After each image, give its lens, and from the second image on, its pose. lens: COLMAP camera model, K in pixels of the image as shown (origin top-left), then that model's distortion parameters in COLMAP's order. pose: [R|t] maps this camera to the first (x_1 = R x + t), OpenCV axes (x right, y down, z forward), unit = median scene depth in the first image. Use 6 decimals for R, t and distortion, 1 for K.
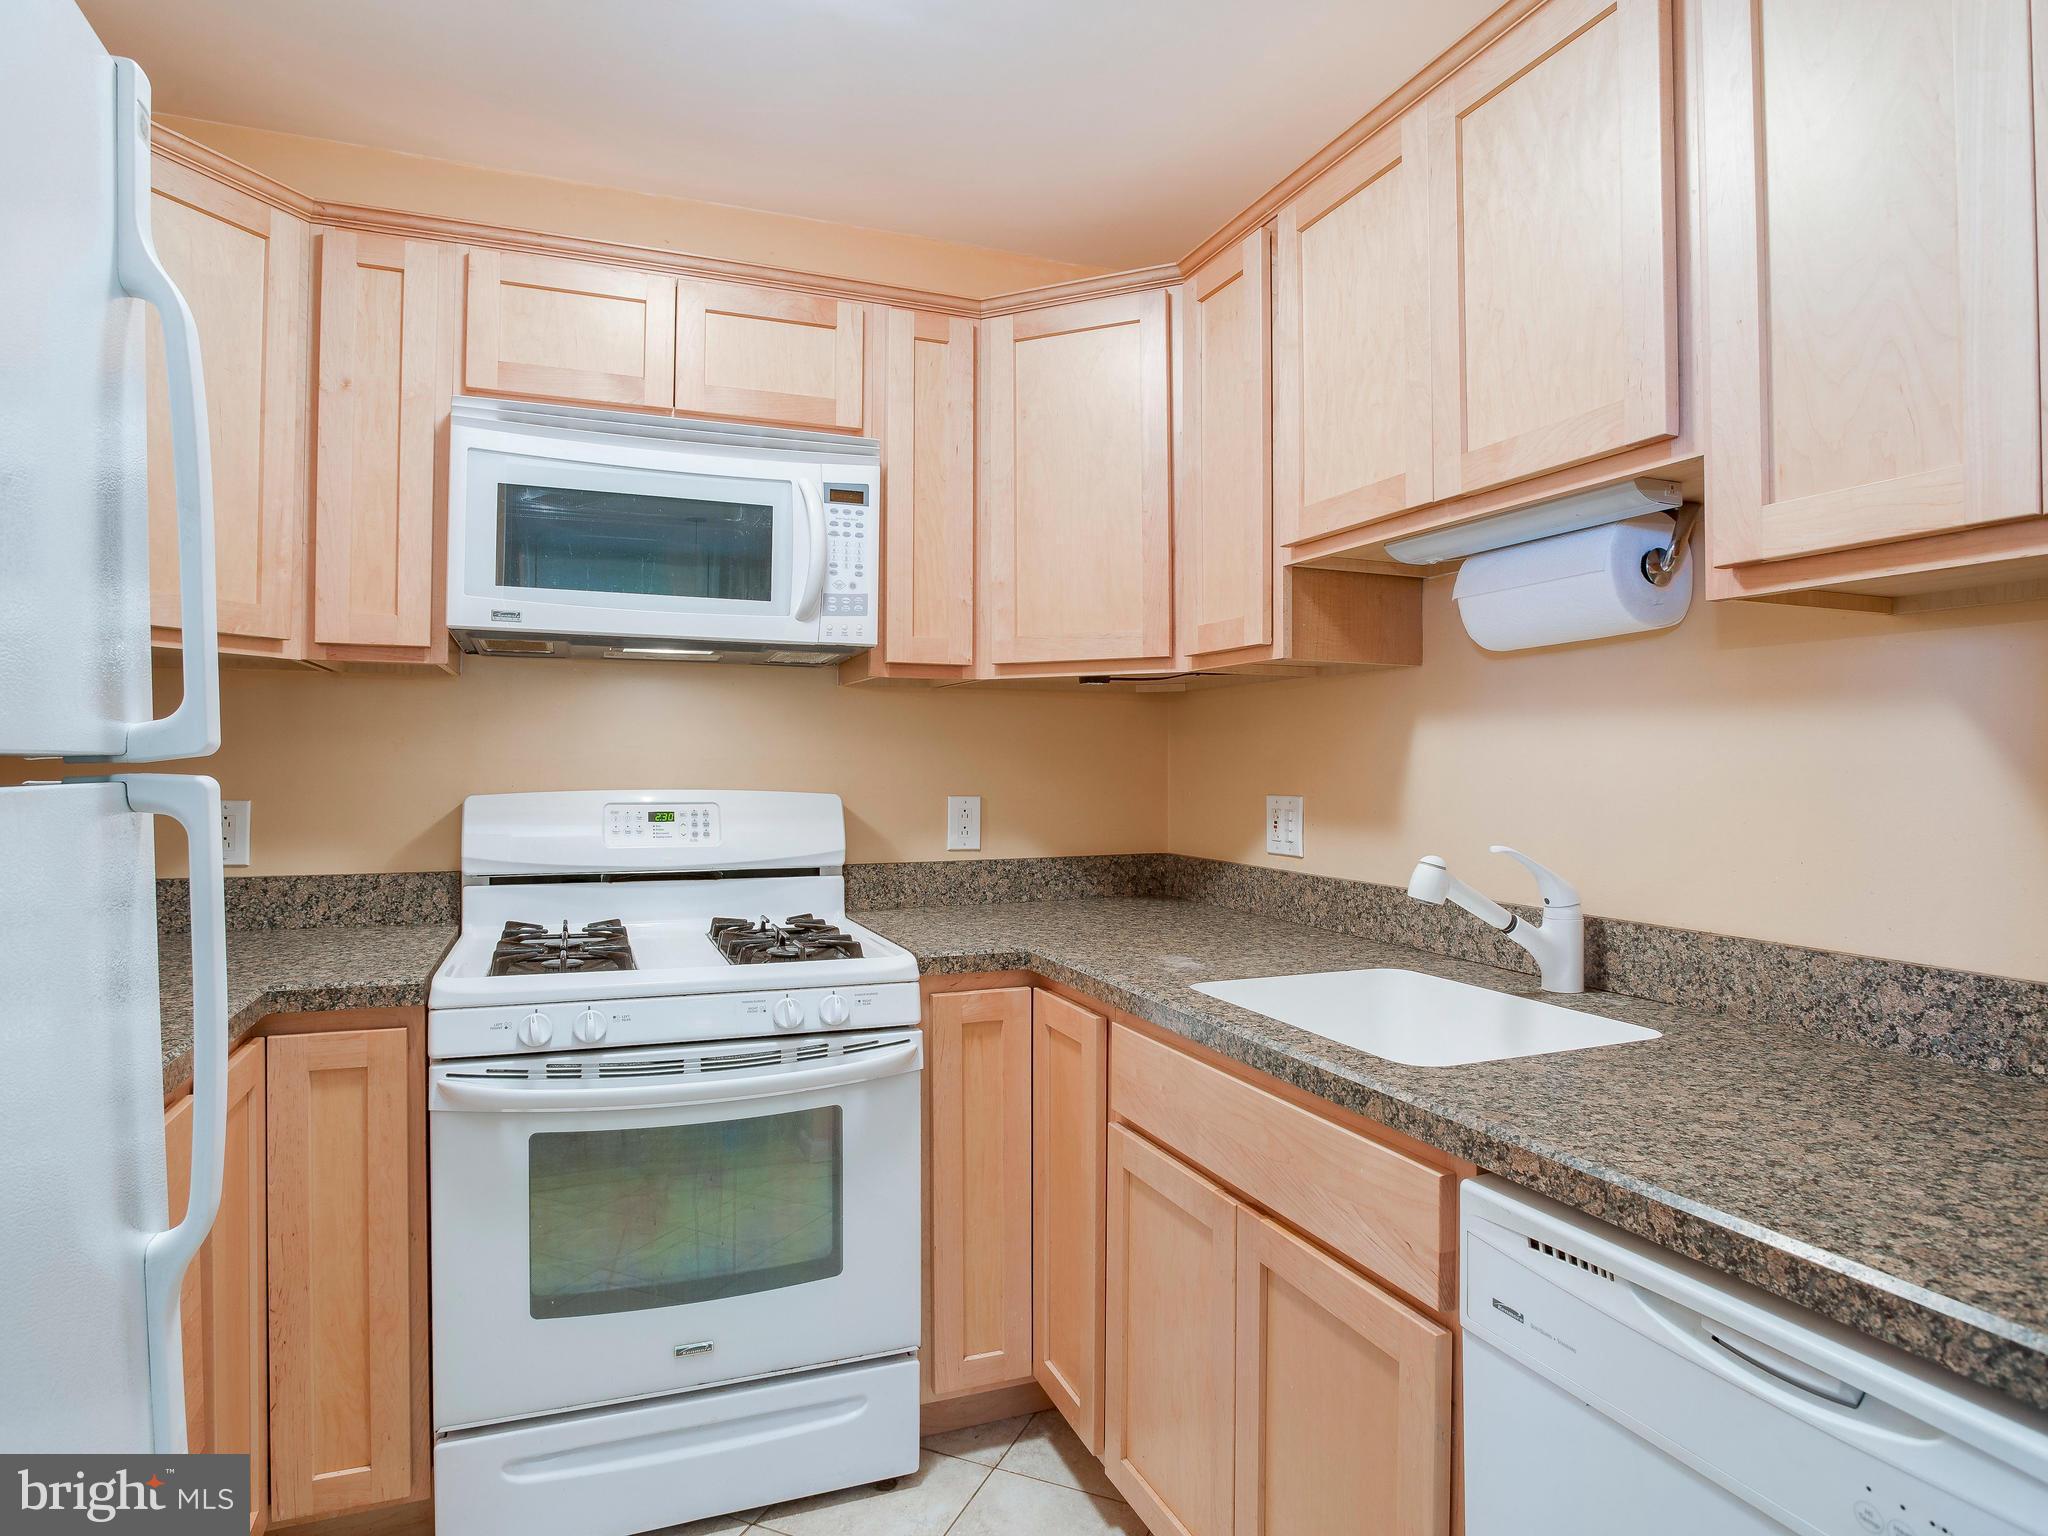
lens RADIAL K [[1131.6, 0, 1013.4], [0, 1131.6, 760.7], [0, 0, 1]] dist [-0.064127, 0.025999]
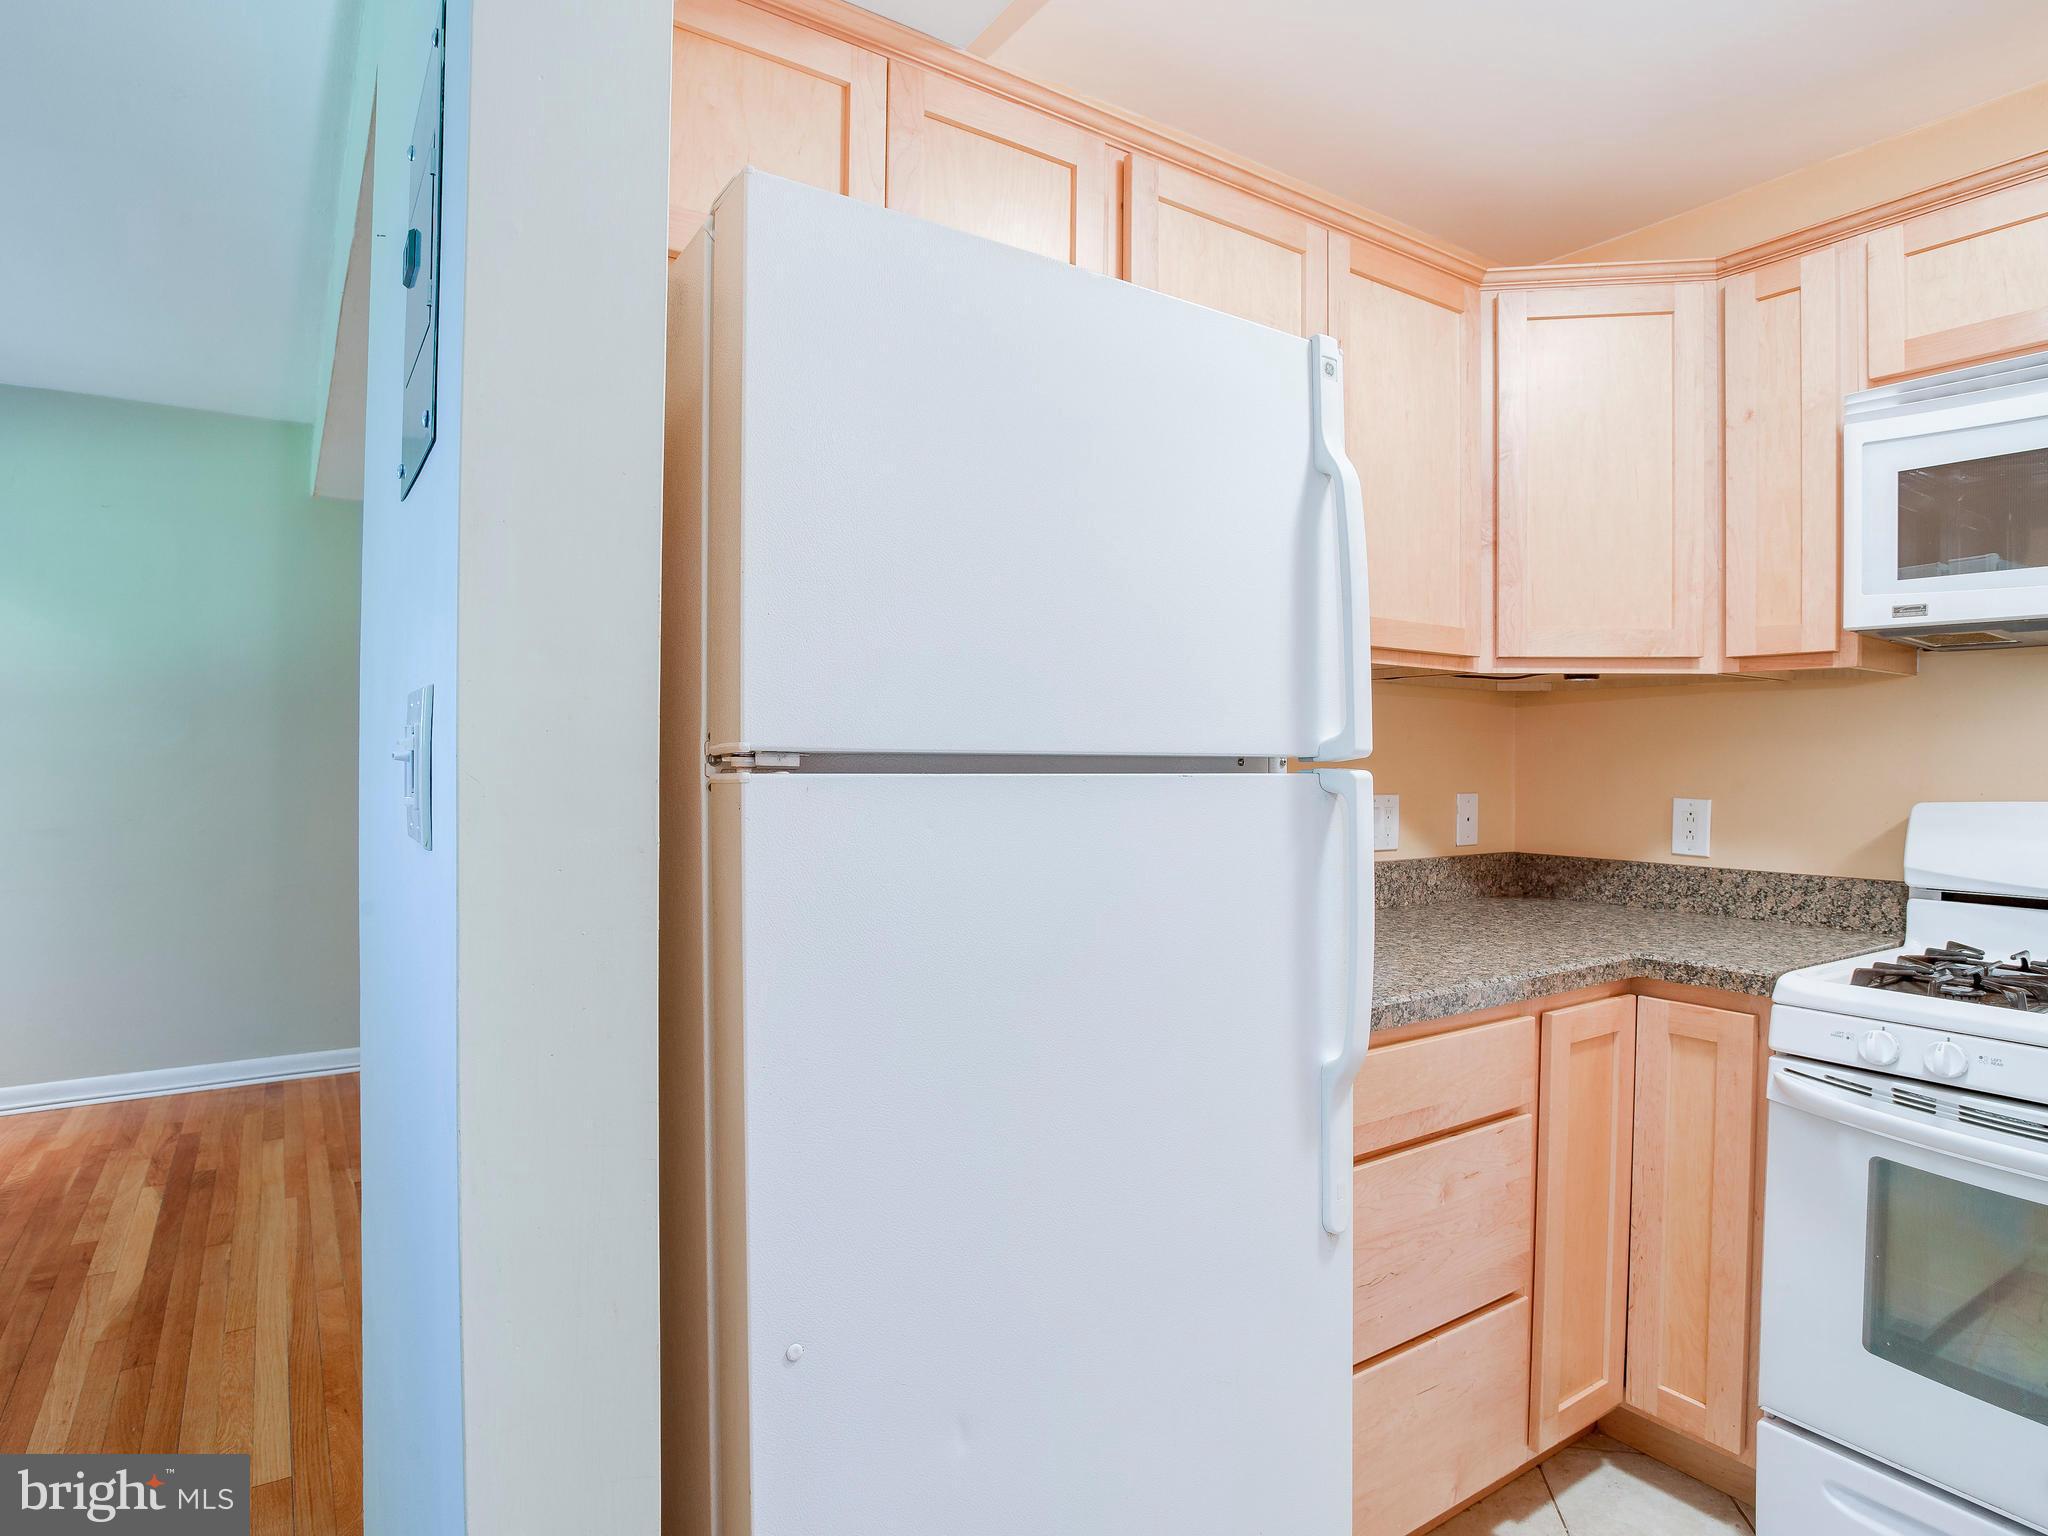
lens RADIAL K [[1131.6, 0, 1008.1], [0, 1131.6, 756.6], [0, 0, 1]] dist [-0.064127, 0.025999]
pose [[0.209865, -0.003292, -0.977725, 0.303051], [-0.005352, 0.999975, -0.004516, 0.001257], [0.977716, 0.006181, 0.209842, 0.070111]]
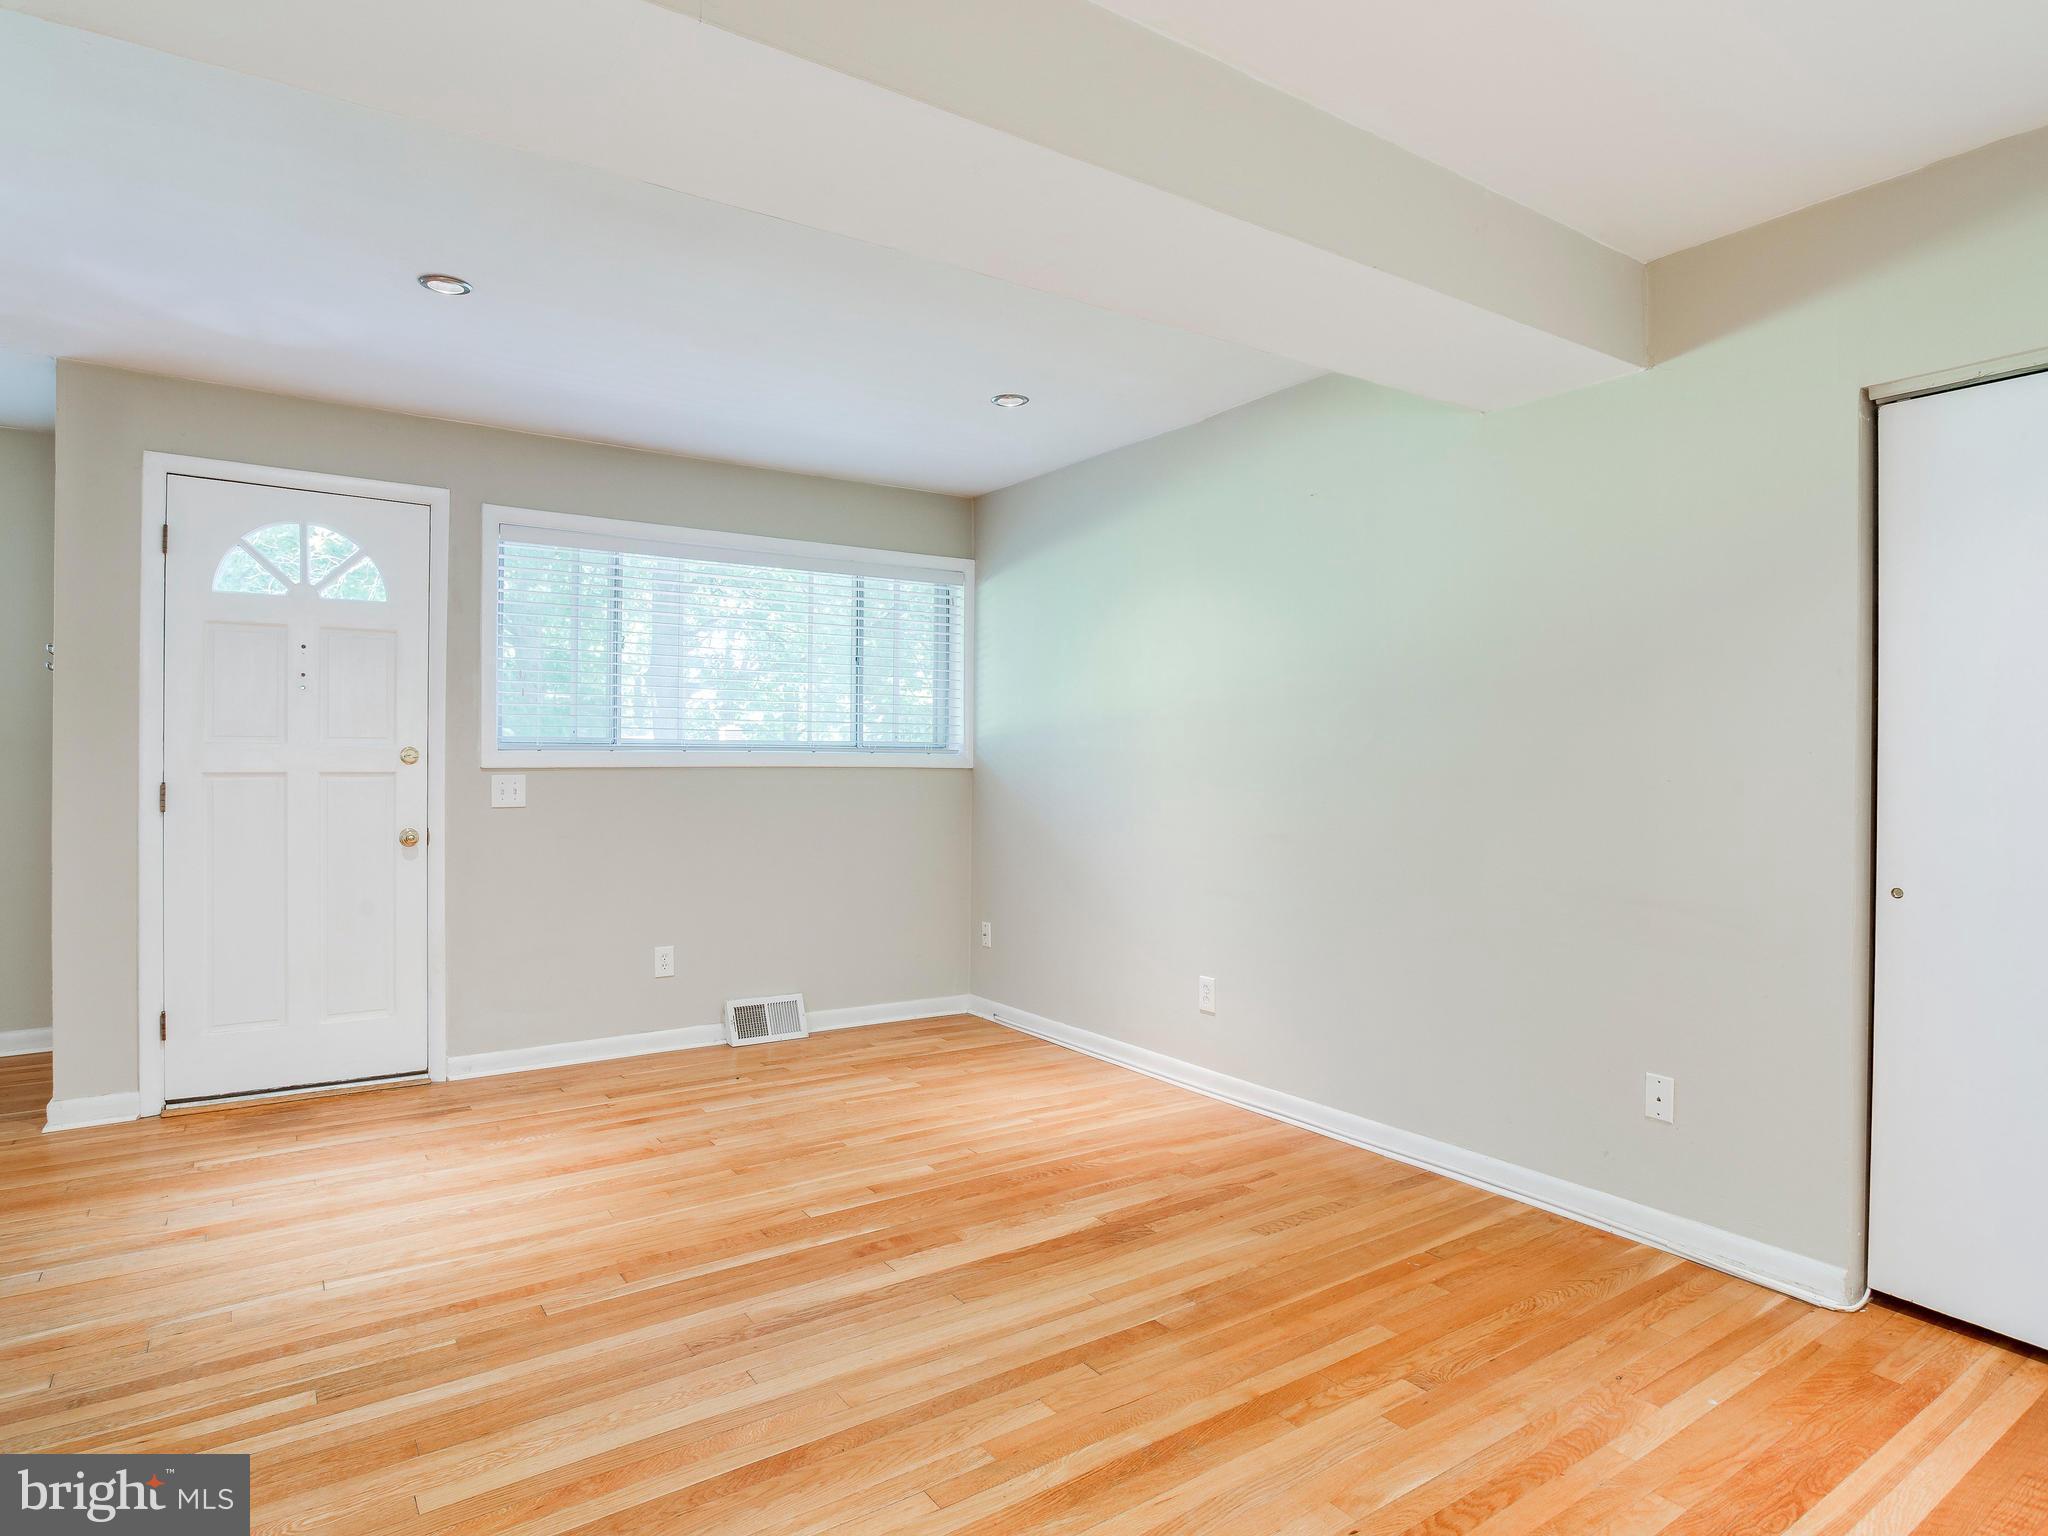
lens RADIAL K [[1131.6, 0, 1005.1], [0, 1131.6, 760.9], [0, 0, 1]] dist [-0.064127, 0.025999]
pose [[-0.976224, -0.009159, -0.216569, -1.151504], [-0.009514, 0.999955, 0.000595, 0.001609], [0.216553, 0.002641, -0.976267, 0.692609]]
